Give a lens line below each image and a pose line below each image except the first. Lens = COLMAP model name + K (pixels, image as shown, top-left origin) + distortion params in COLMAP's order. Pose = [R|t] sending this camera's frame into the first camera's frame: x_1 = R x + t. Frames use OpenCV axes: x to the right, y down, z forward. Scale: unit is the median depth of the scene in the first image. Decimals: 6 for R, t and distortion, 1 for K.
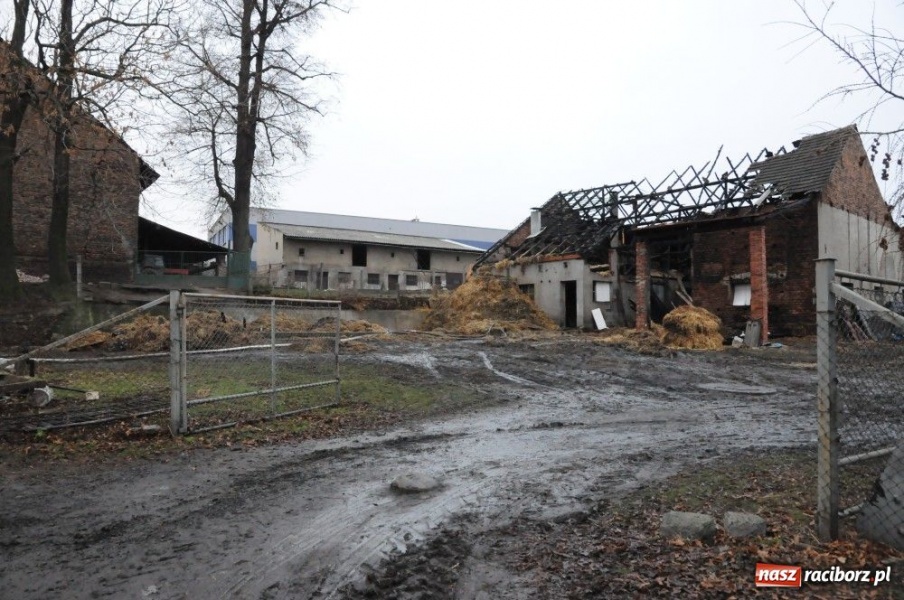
lens RADIAL K [[625.4, 0, 450.1], [0, 625.4, 309.5], [0, 0, 1]] dist [-0.109866, 0.077006]
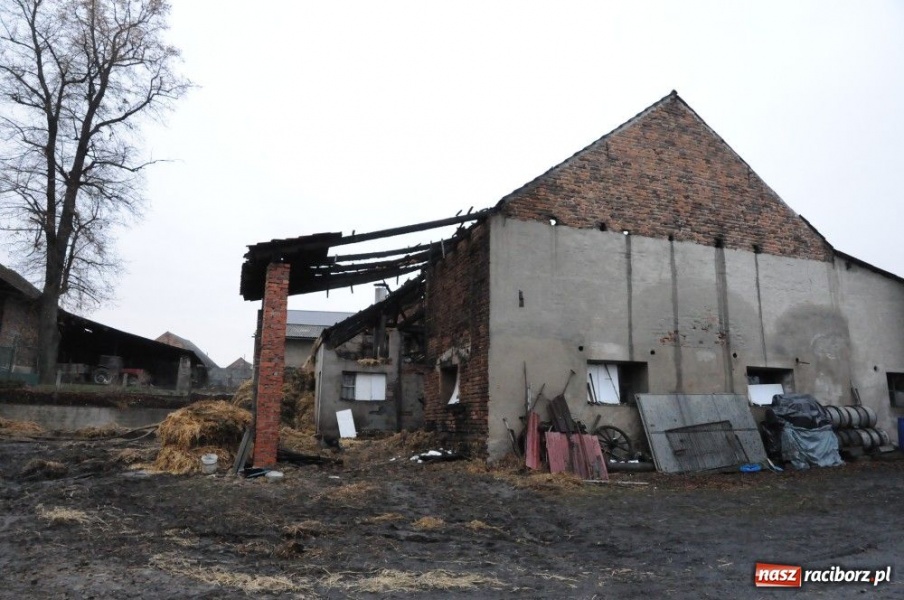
lens RADIAL K [[625.4, 0, 454.8], [0, 625.4, 303.9], [0, 0, 1]] dist [-0.109866, 0.077006]
pose [[0.922736, -0.061082, -0.380562, 0.639337], [-0.007102, 0.984501, -0.175237, 0.003012], [0.385368, 0.164400, 0.908000, 0.379833]]
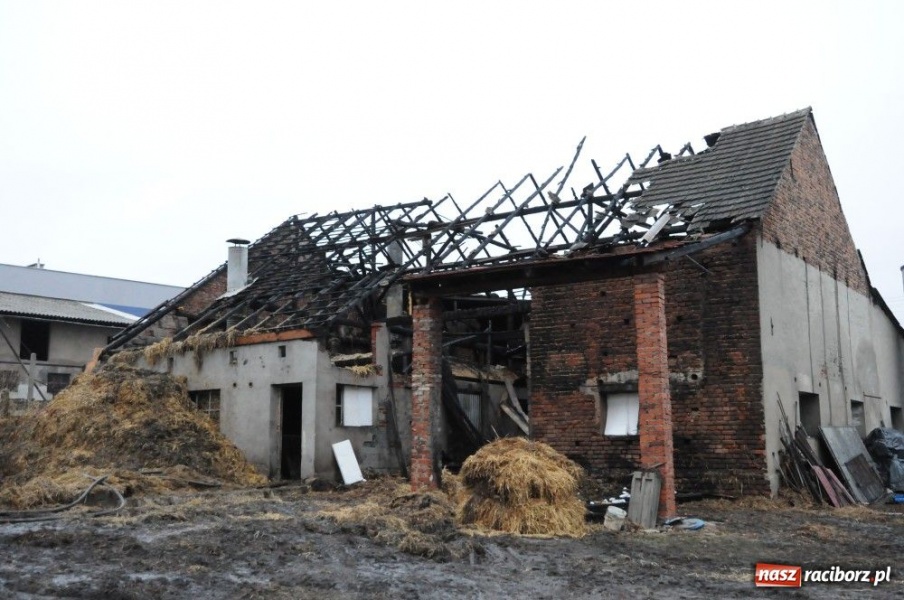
lens RADIAL K [[1033.3, 0, 455.1], [0, 1033.3, 301.0], [0, 0, 1]] dist [0.063205, 0.000000]
pose [[0.958879, 0.036450, 0.281465, 0.086567], [-0.000245, 0.991824, -0.127610, -0.006570], [-0.283816, 0.122294, 0.951048, 0.183480]]
